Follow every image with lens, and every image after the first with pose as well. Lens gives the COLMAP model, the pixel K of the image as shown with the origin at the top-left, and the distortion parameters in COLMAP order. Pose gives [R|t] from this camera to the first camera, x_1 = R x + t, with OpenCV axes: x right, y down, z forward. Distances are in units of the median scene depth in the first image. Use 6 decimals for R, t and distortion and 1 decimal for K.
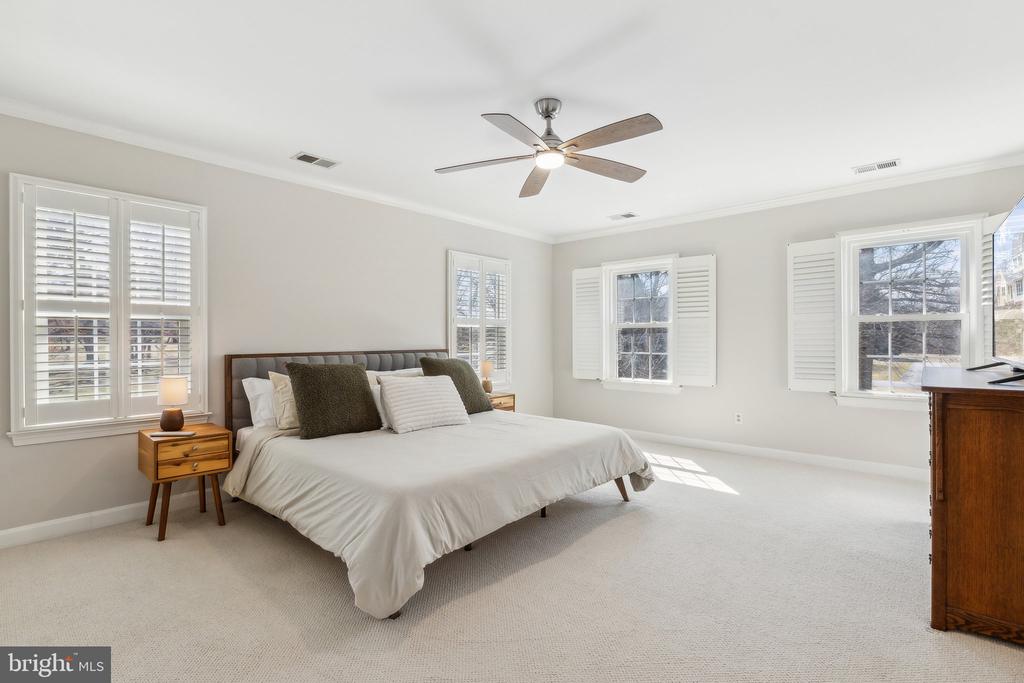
lens RADIAL K [[481.2, 0, 514.6], [0, 481.2, 338.8], [0, 0, 1]] dist [0.004323, 0.000882]
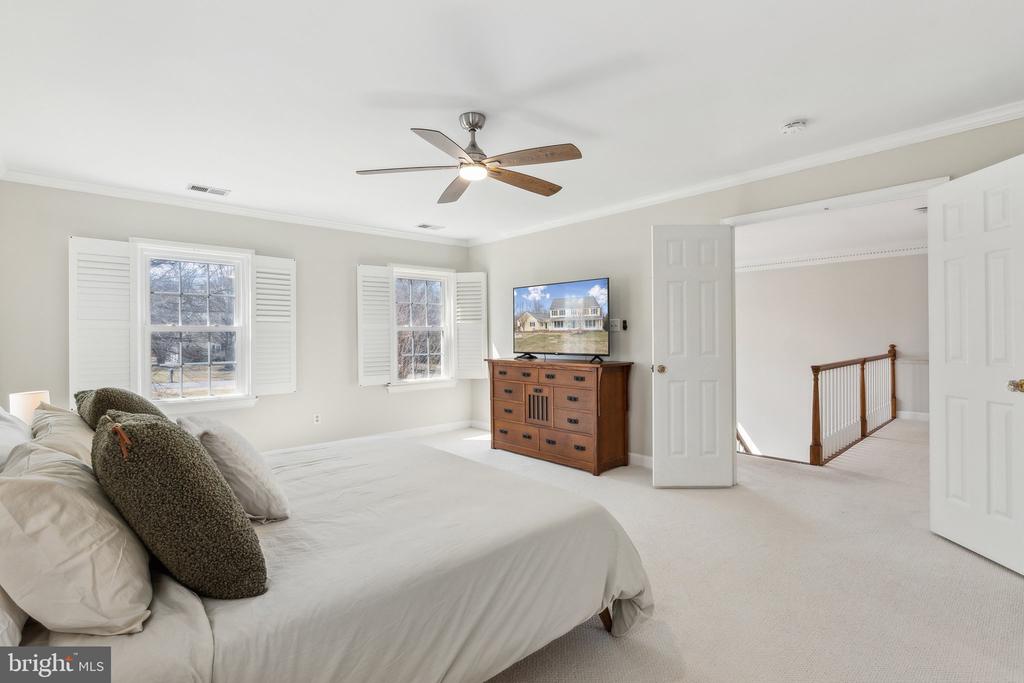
lens RADIAL K [[481.2, 0, 523.1], [0, 481.2, 337.9], [0, 0, 1]] dist [0.004323, 0.000882]
pose [[0.098823, 0.010015, 0.995055, -0.534172], [0.015987, 0.999804, -0.011651, 0.006470], [-0.994977, 0.017059, 0.098643, 0.432802]]
